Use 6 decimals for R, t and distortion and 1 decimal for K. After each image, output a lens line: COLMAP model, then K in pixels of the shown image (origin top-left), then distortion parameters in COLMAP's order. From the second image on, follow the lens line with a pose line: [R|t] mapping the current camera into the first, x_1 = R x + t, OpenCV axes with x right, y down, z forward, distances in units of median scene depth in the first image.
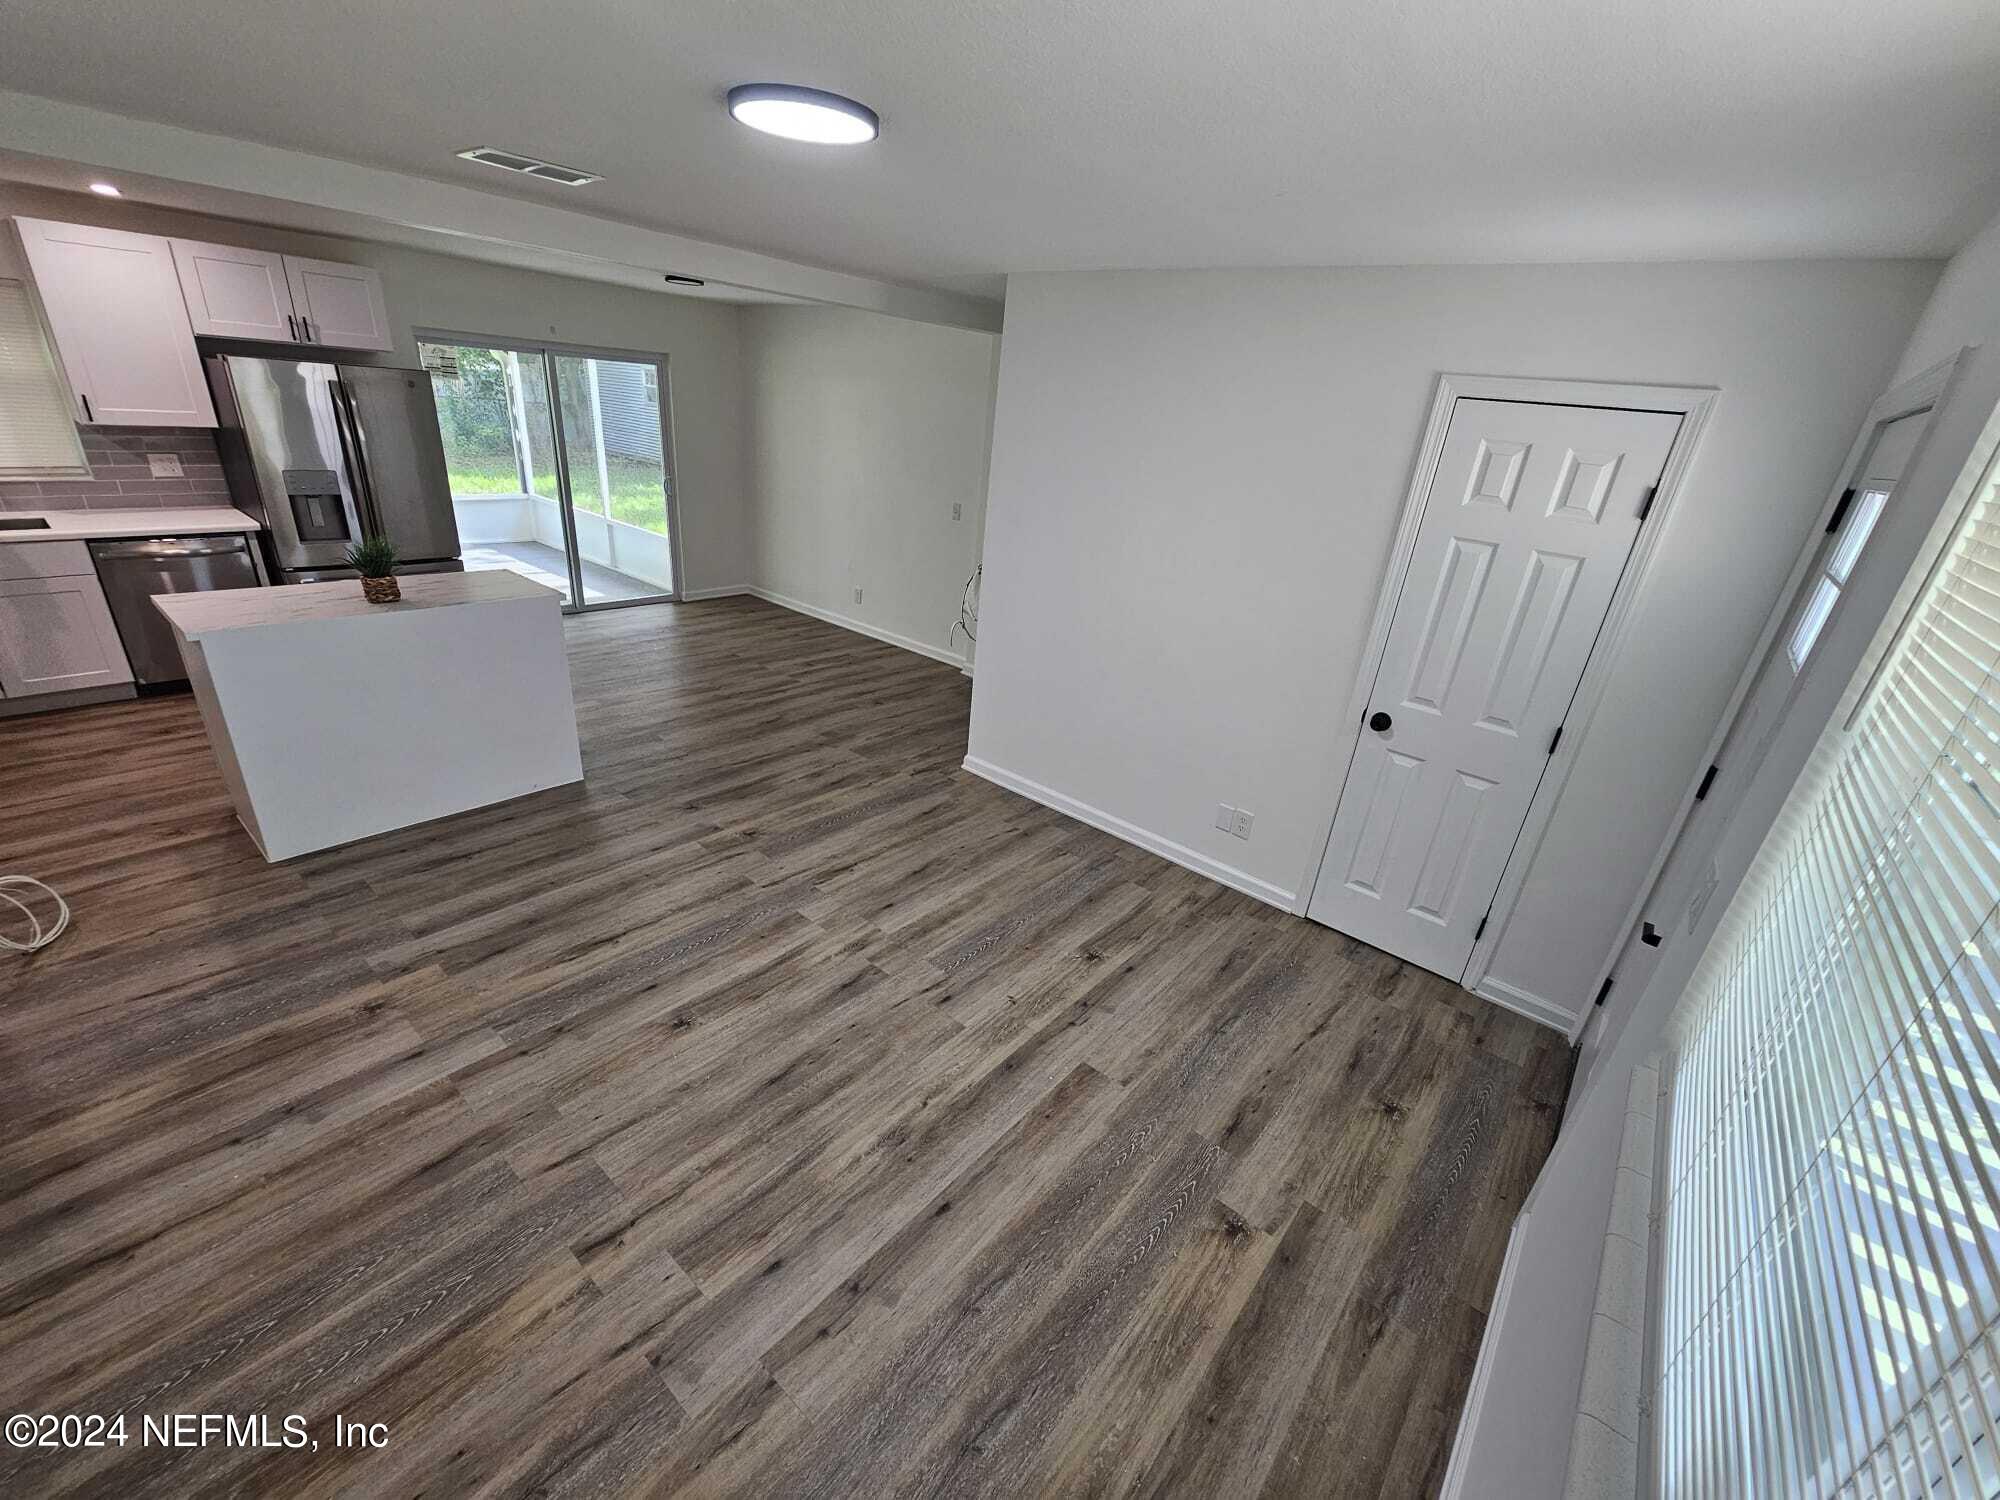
lens RADIAL K [[819.7, 0, 1001.7], [0, 819.7, 762.9], [0, 0, 1]] dist [-0.001766, 0.000783]
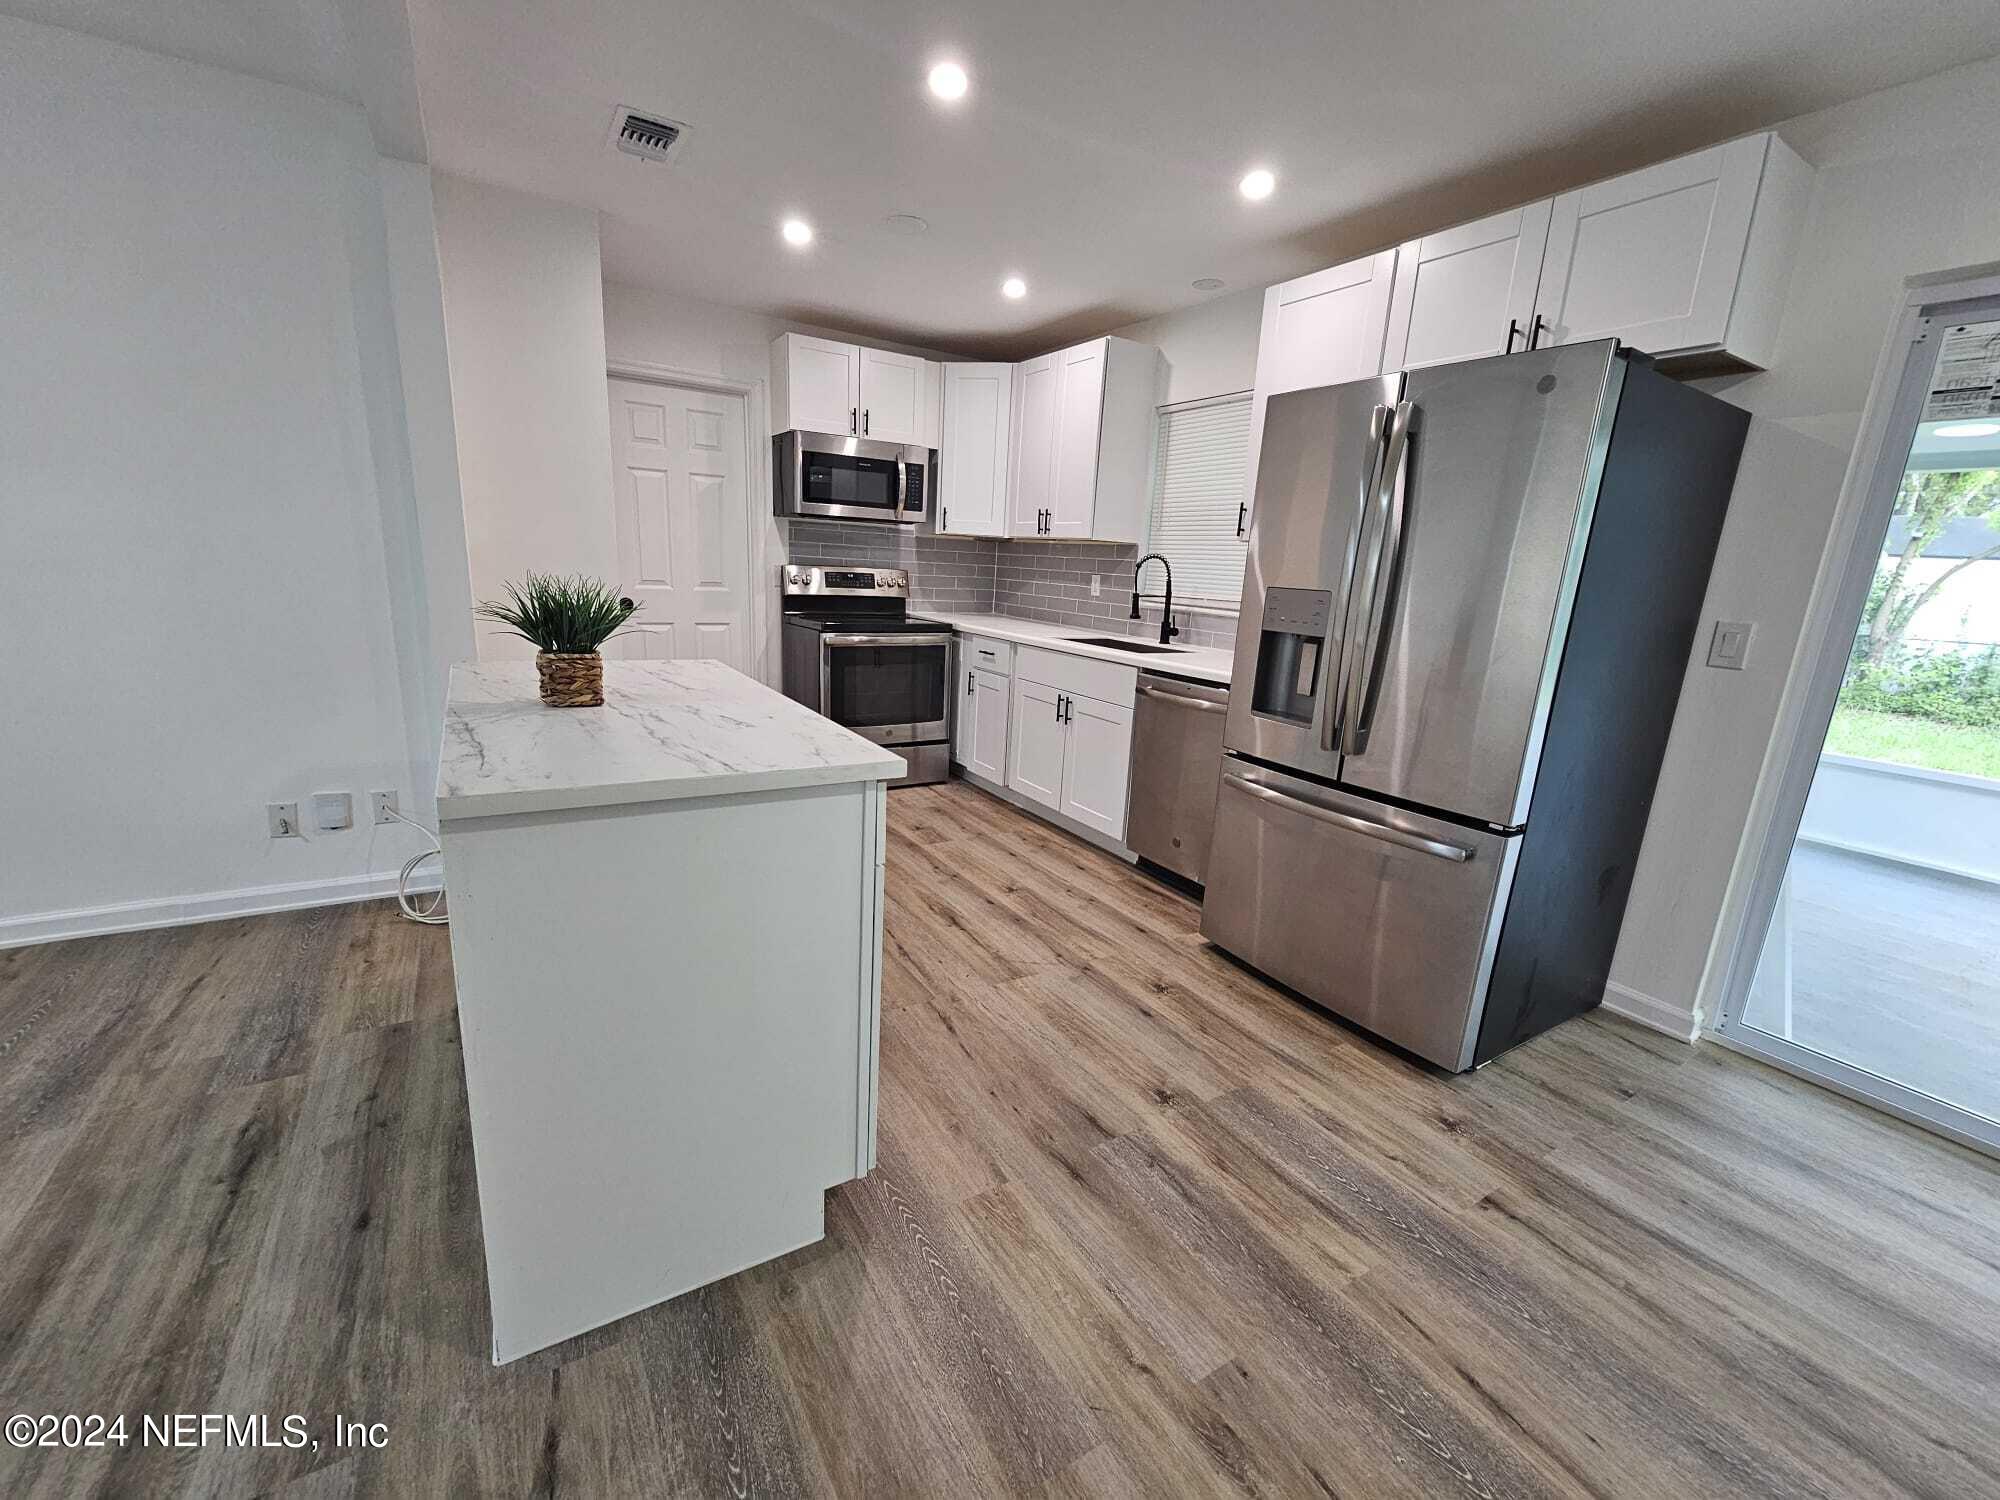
lens RADIAL K [[819.7, 0, 1001.7], [0, 819.7, 762.9], [0, 0, 1]] dist [-0.001766, 0.000783]
pose [[-0.304405, 0.121418, -0.944773, -0.386176], [-0.458439, 0.850743, 0.257042, -0.432617], [0.834968, 0.511366, -0.203308, 1.404989]]
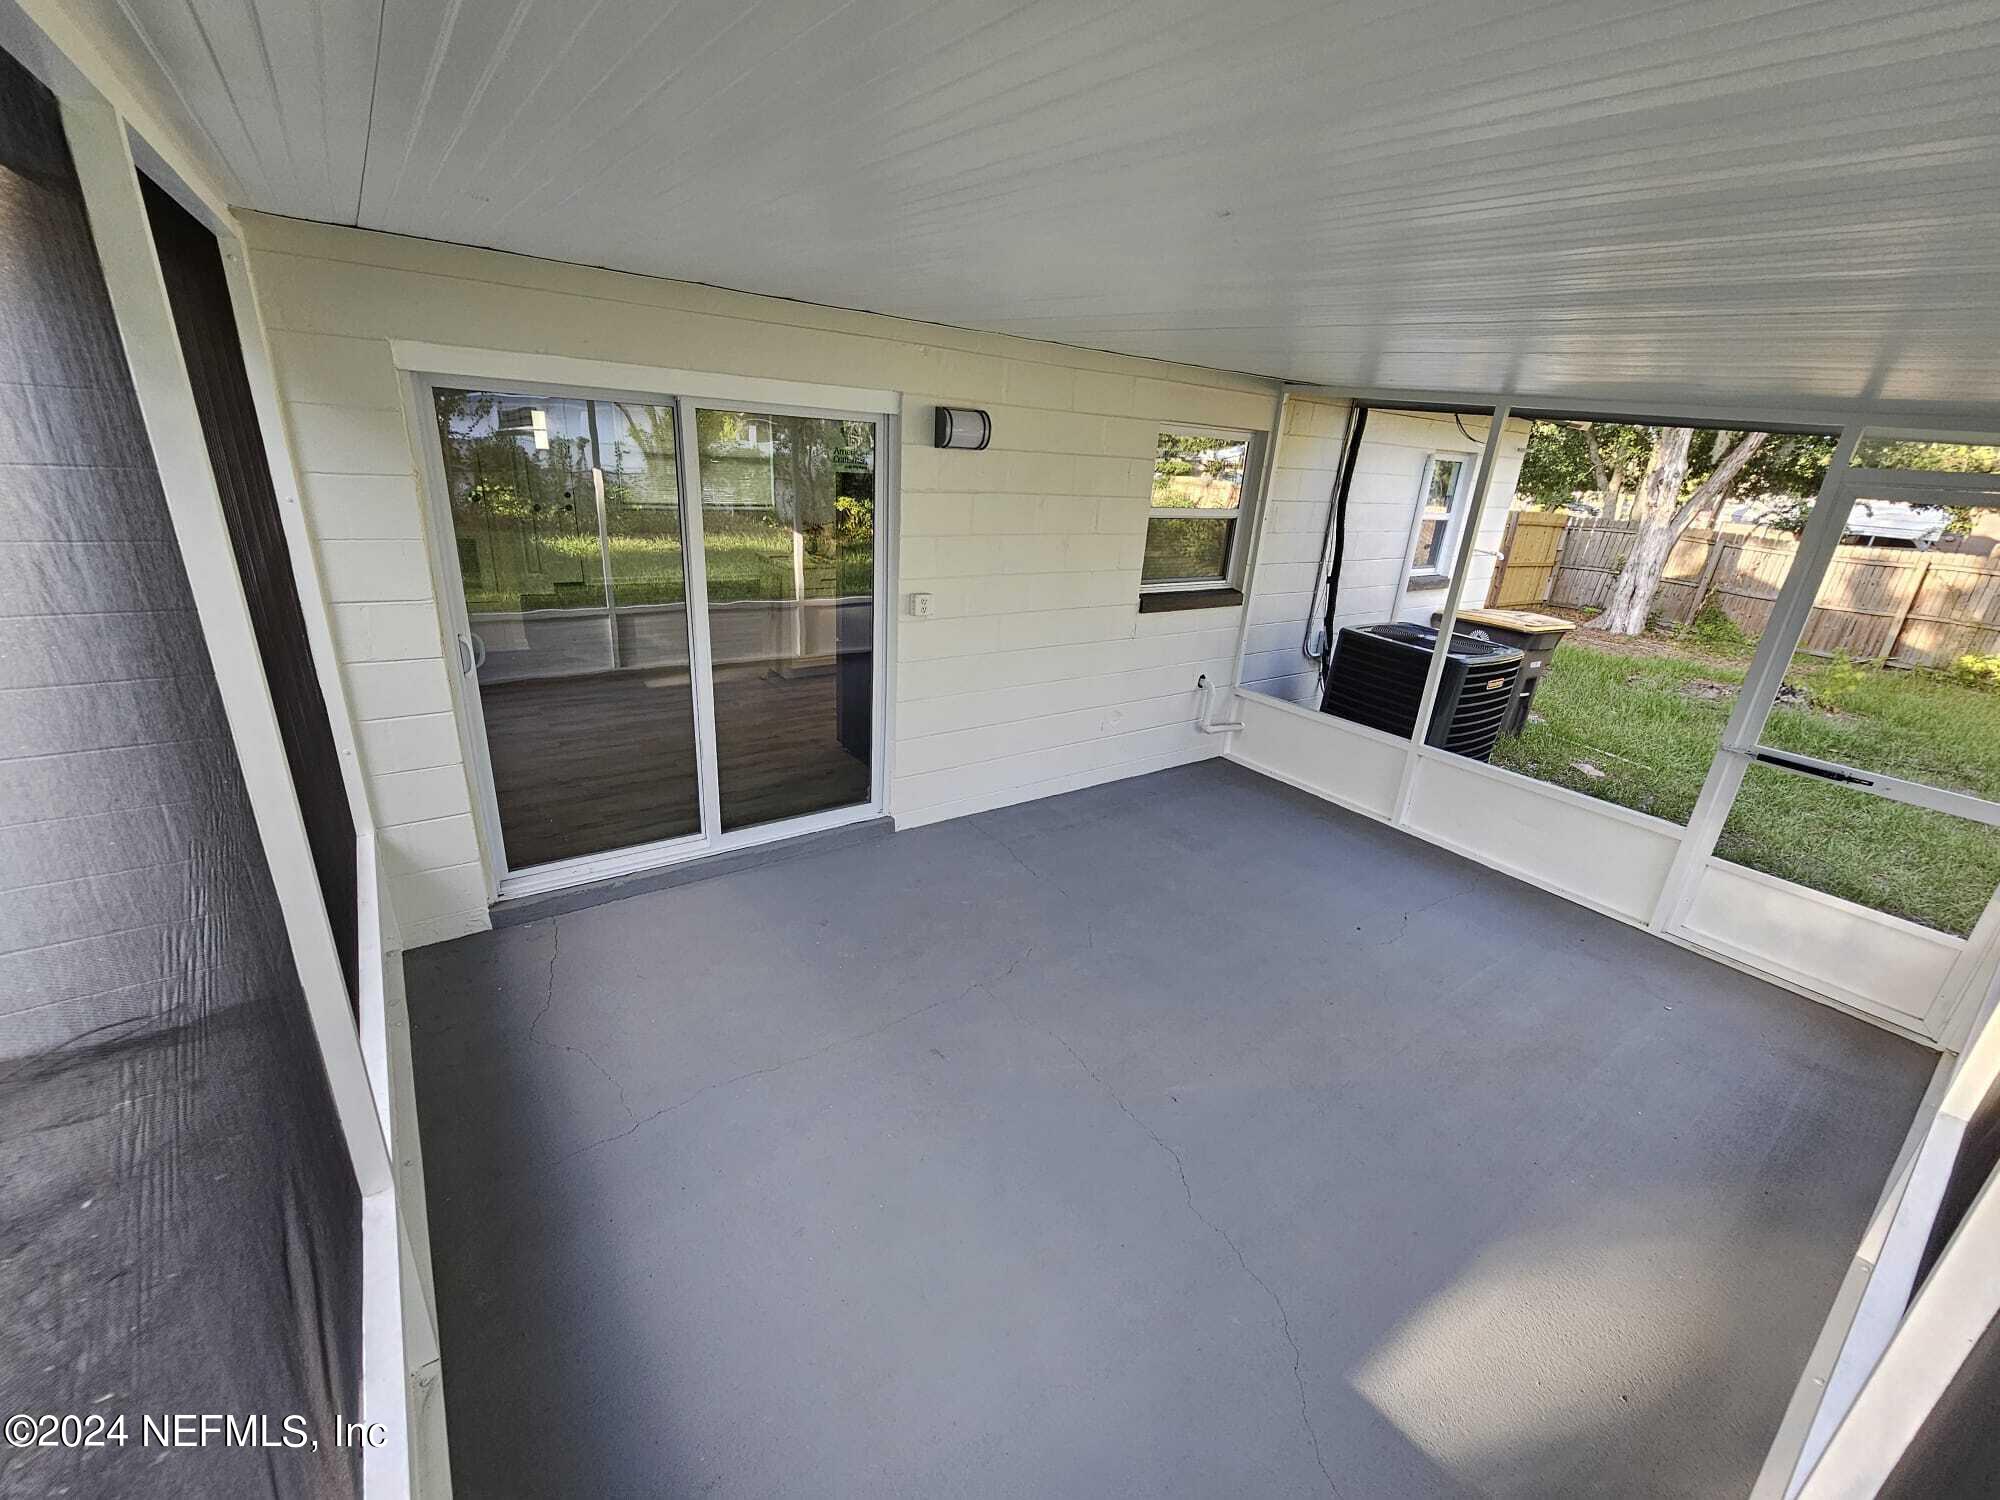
lens RADIAL K [[819.7, 0, 1001.7], [0, 819.7, 762.9], [0, 0, 1]] dist [-0.001766, 0.000783]
pose [[-0.958361, -0.222787, 0.178634, -1.684300], [-0.034532, 0.711383, 0.701956, -1.317354], [-0.283464, 0.666559, -0.689455, 2.741059]]
